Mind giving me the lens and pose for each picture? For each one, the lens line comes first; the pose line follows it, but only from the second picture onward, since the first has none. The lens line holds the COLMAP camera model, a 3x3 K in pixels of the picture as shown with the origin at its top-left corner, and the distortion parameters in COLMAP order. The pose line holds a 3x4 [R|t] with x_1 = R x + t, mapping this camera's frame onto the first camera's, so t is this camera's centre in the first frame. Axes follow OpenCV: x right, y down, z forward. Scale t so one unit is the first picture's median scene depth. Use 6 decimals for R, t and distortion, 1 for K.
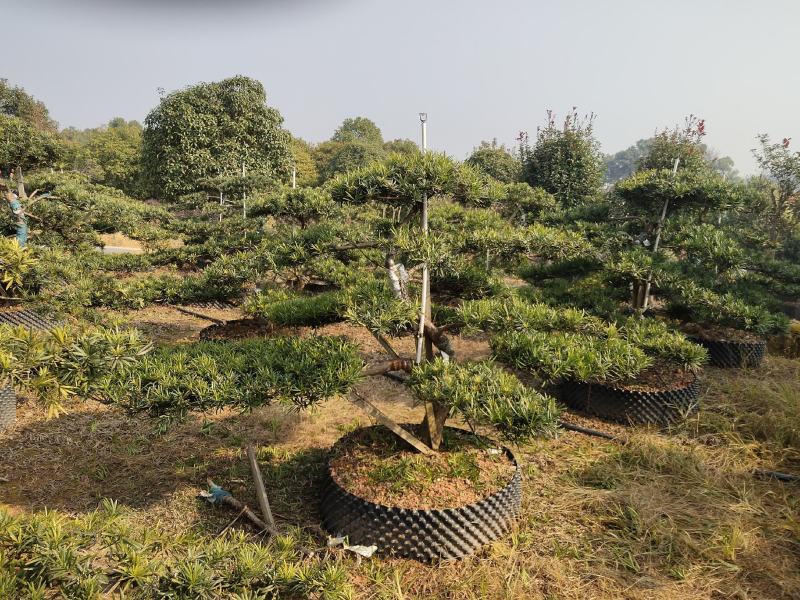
lens RADIAL K [[601.7, 0, 400.4], [0, 601.7, 296.5], [0, 0, 1]] dist [0.022256, 0.000080]
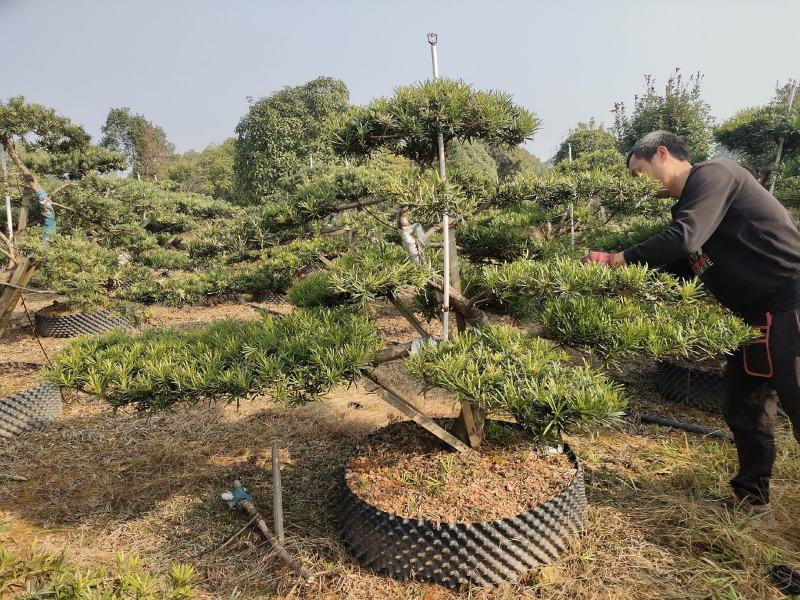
lens RADIAL K [[601.7, 0, 400.4], [0, 601.7, 296.5], [0, 0, 1]] dist [0.022256, 0.000080]
pose [[0.983967, -0.041135, -0.173540, 0.119084], [0.041249, 0.999145, -0.002952, 0.048717], [0.173513, -0.004253, 0.984822, 0.184497]]
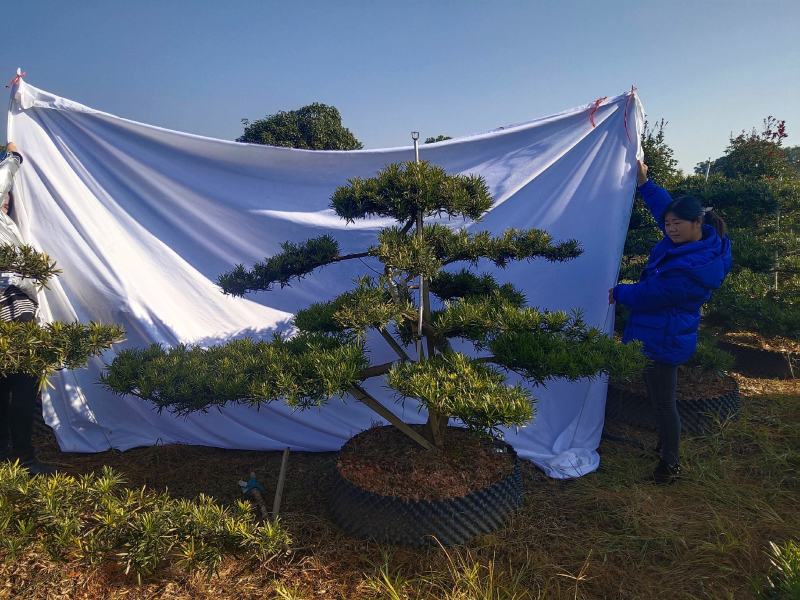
lens RADIAL K [[599.2, 0, 400.0], [0, 599.2, 300.0], [0, 0, 1]] dist [0.011174, 0.003227]
pose [[0.989375, -0.010904, -0.144980, 0.159647], [0.007796, 0.999728, -0.021986, 0.020543], [0.145180, 0.020622, 0.989190, -0.062520]]
